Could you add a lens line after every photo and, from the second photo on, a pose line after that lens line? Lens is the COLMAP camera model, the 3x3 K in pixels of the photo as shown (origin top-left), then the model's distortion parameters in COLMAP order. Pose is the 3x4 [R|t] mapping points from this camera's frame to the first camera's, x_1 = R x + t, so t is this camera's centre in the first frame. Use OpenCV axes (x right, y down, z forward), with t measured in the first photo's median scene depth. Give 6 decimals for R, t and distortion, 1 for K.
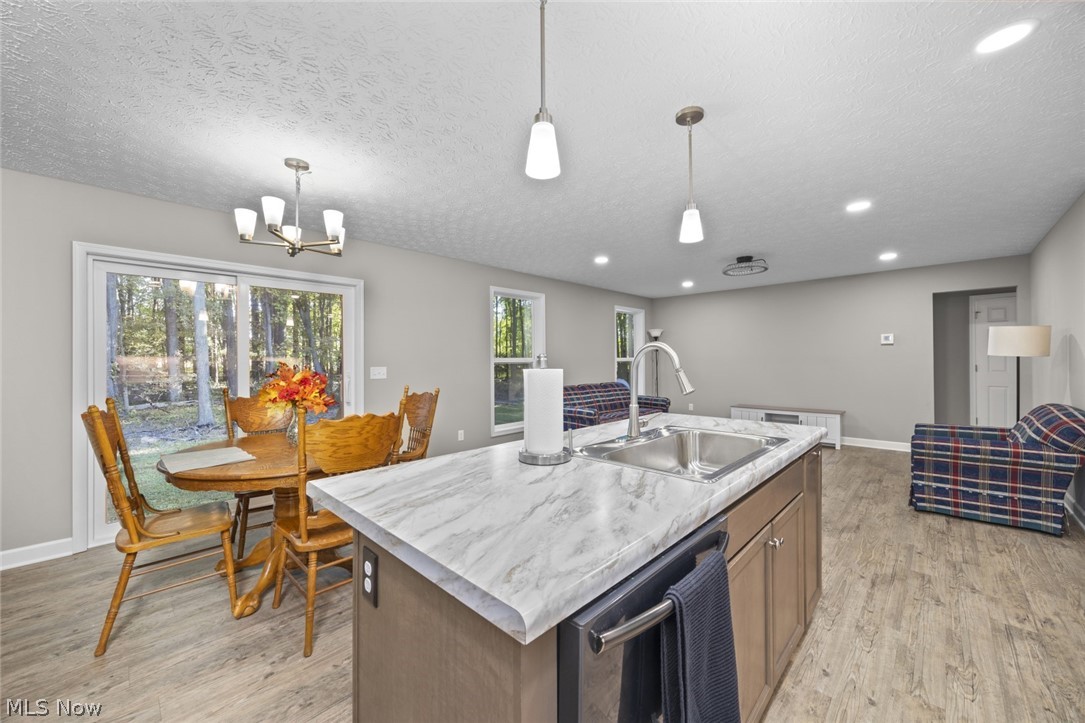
lens RADIAL K [[413.0, 0, 558.4], [0, 413.0, 359.6], [0, 0, 1]] dist [-0.007408, 0.000043]
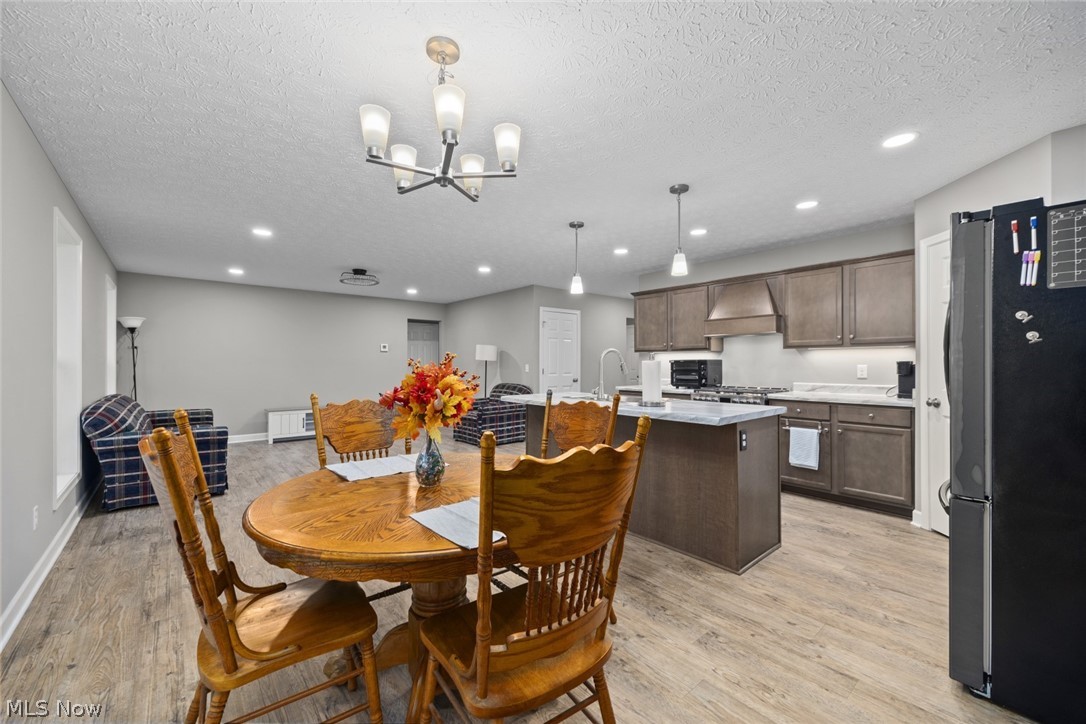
lens RADIAL K [[415.2, 0, 544.1], [0, 415.2, 364.1], [0, 0, 1]] dist [-0.006726, 0.000084]
pose [[0.112617, 0.005958, 0.993621, -0.943131], [-0.002051, 0.999981, -0.005764, 0.021460], [-0.993636, -0.001389, 0.112627, 0.576757]]
